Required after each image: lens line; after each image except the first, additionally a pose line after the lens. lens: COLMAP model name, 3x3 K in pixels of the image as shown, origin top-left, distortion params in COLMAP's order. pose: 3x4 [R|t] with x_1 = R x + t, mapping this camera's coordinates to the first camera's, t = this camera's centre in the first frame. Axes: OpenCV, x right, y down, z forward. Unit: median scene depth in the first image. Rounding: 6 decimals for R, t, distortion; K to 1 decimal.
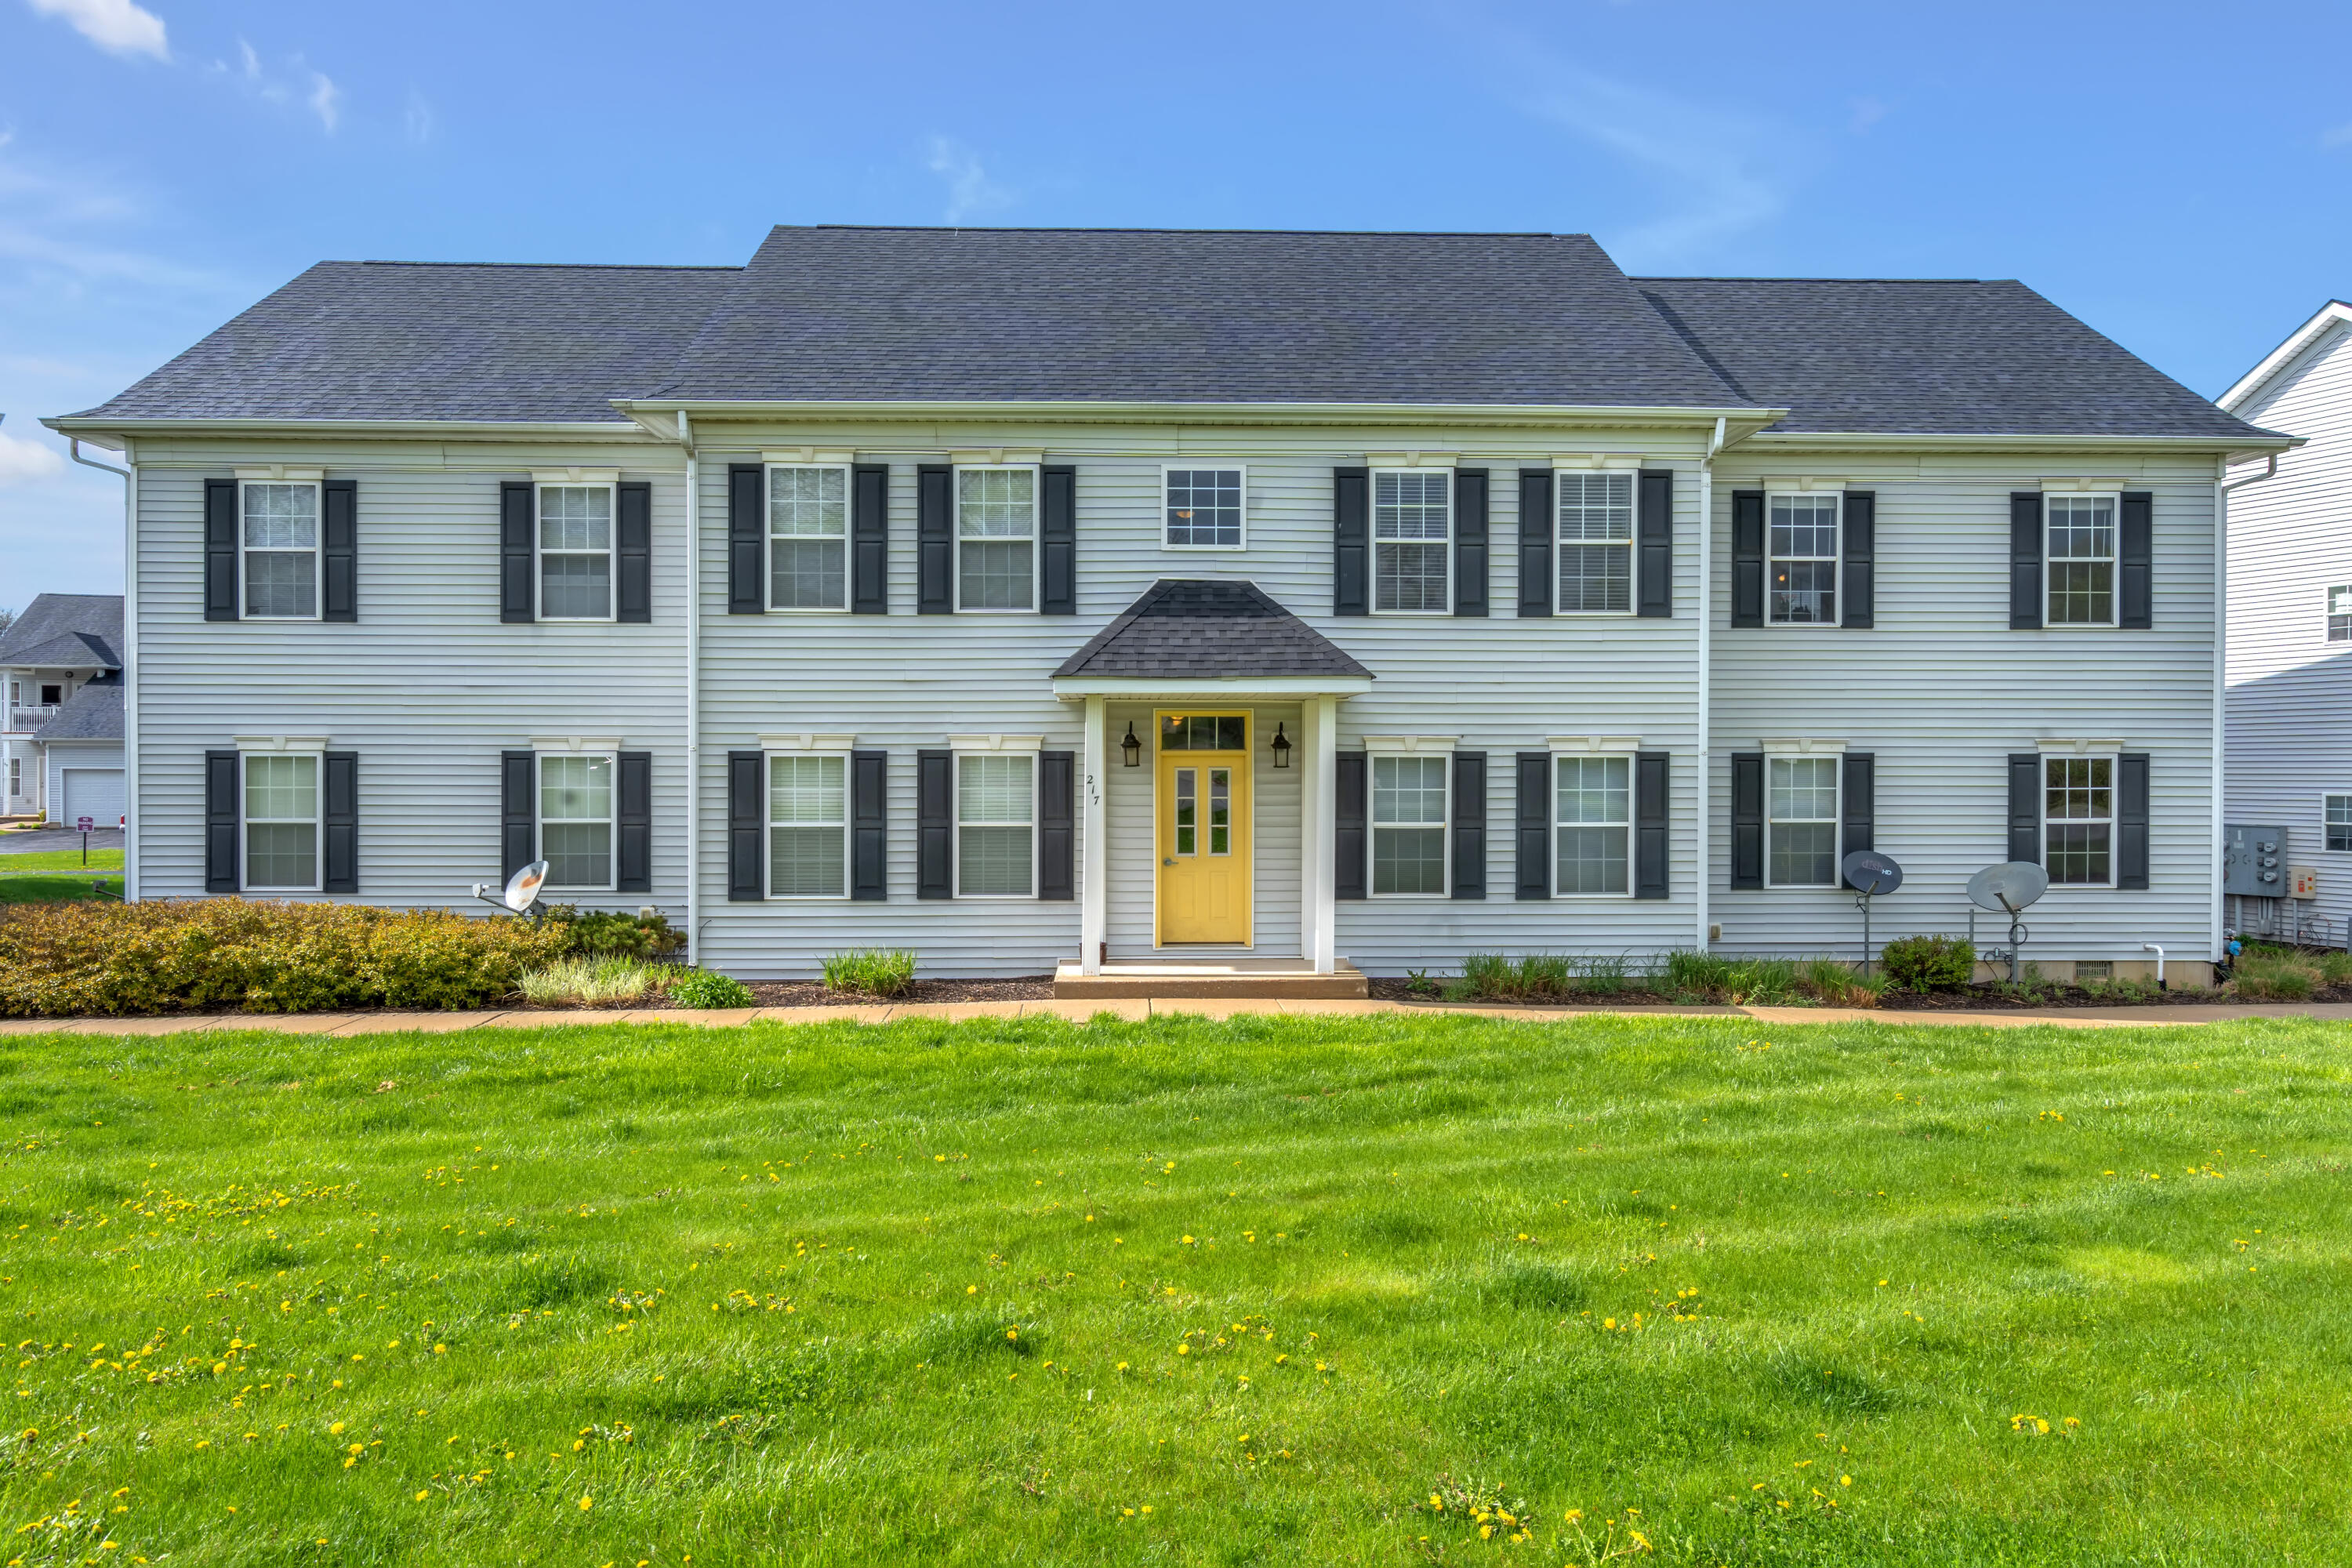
lens RADIAL K [[1513.1, 0, 1162.1], [0, 1513.1, 787.8], [0, 0, 1]] dist [0.010658, -0.003169]
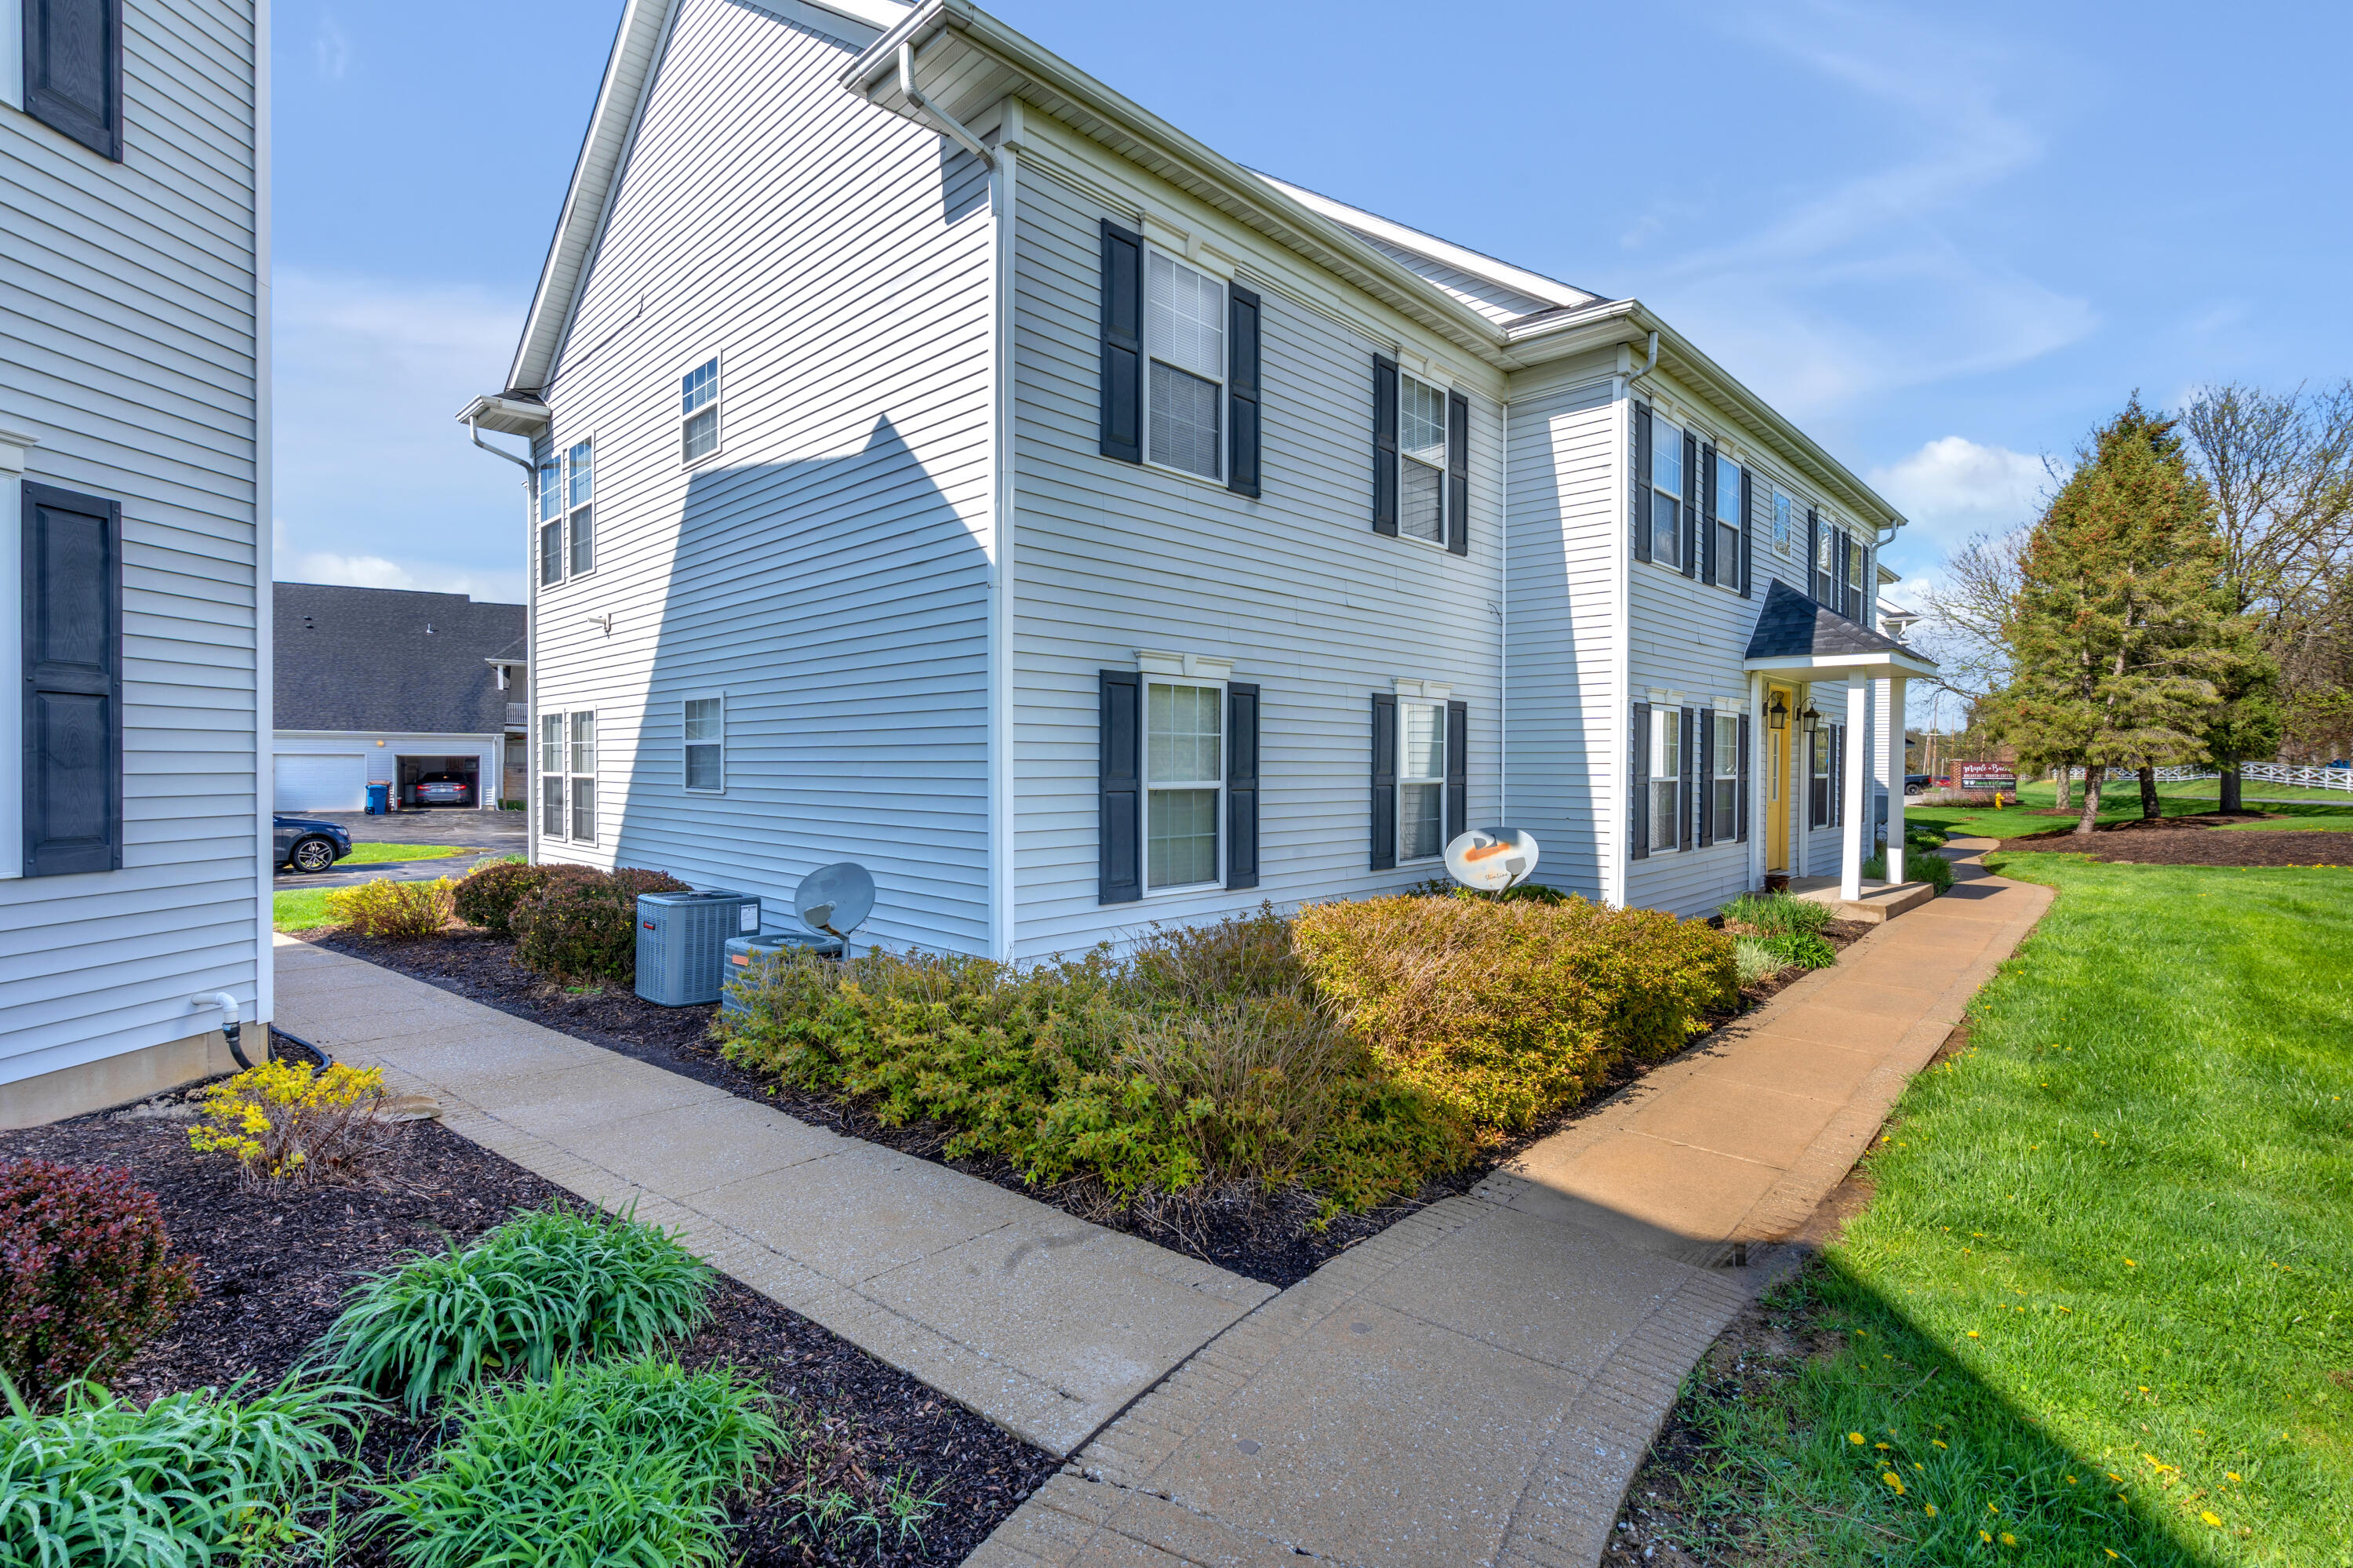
lens RADIAL K [[1077.0, 0, 1163.8], [0, 1077.0, 775.3], [0, 0, 1]] dist [-0.012211, 0.002602]
pose [[0.719754, -0.005958, 0.694204, -0.956238], [0.004735, 0.999982, 0.003674, 0.017362], [-0.694213, 0.000643, 0.719769, 0.710255]]
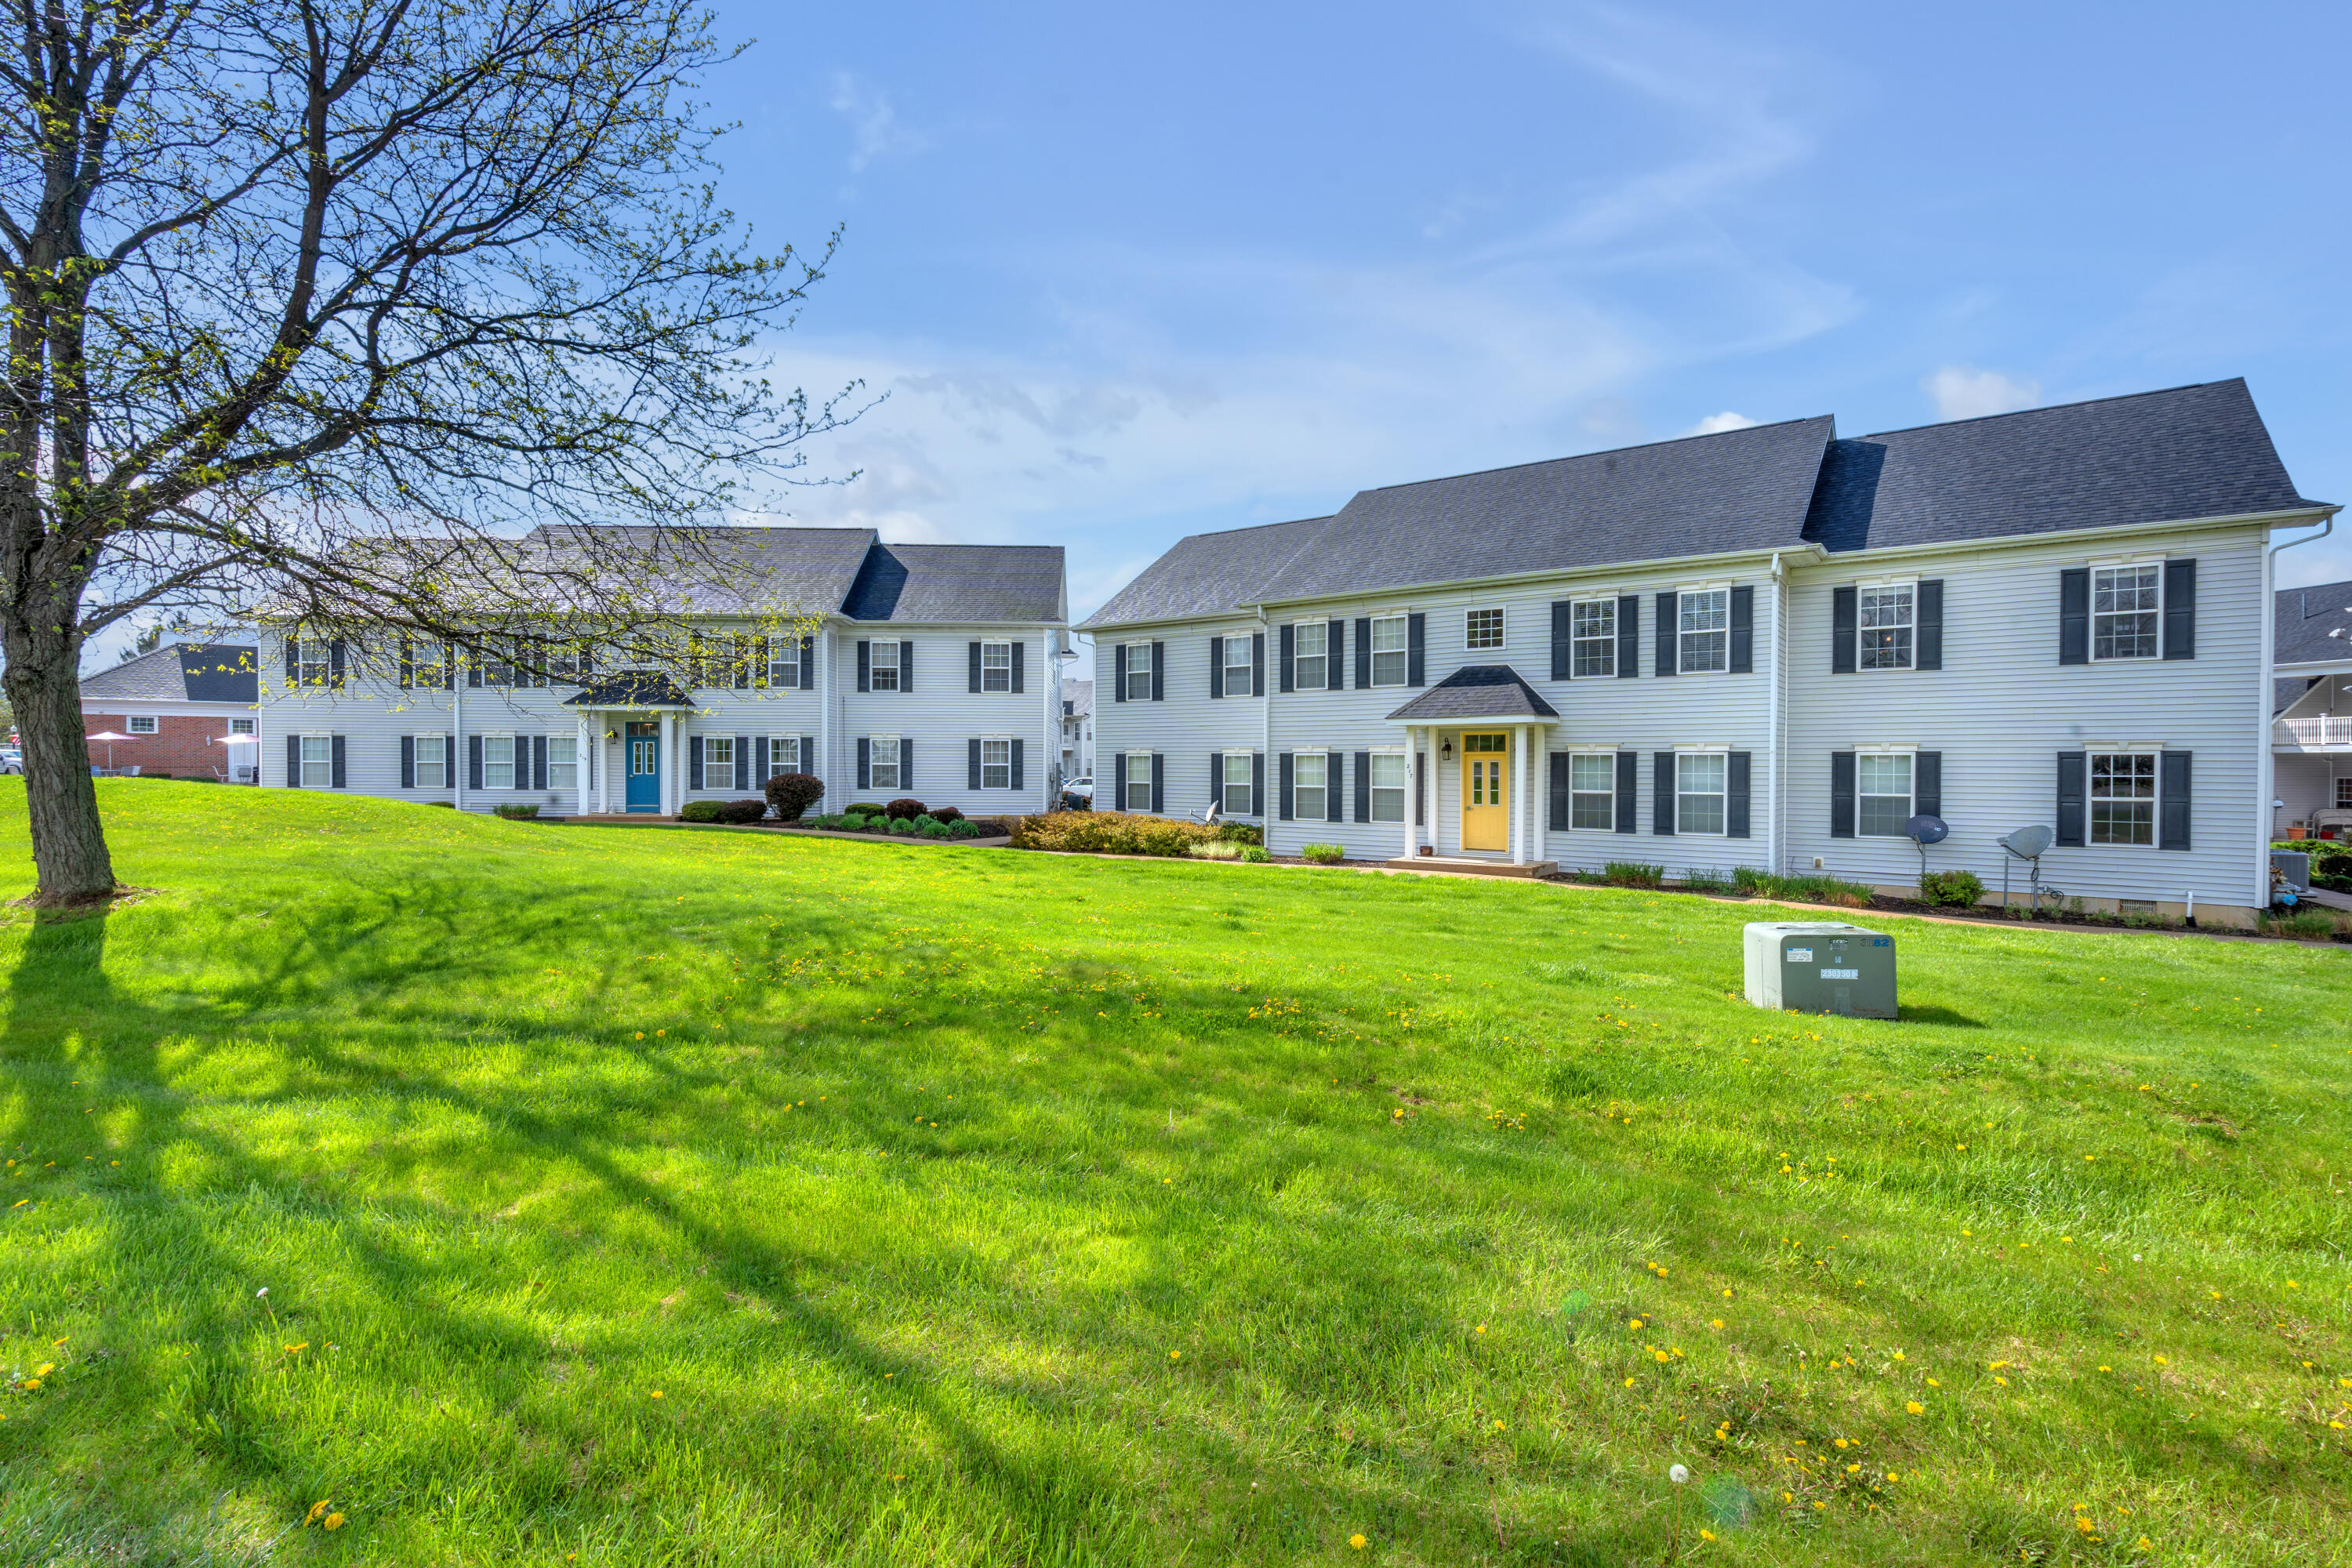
lens RADIAL K [[1076.5, 0, 1170.6], [0, 1076.5, 783.6], [0, 0, 1]] dist [-0.012211, 0.002602]
pose [[0.780646, 0.013803, -0.624821, 0.581988], [-0.006686, 0.999883, 0.013735, -0.000001], [0.624938, -0.006545, 0.780647, -0.350485]]
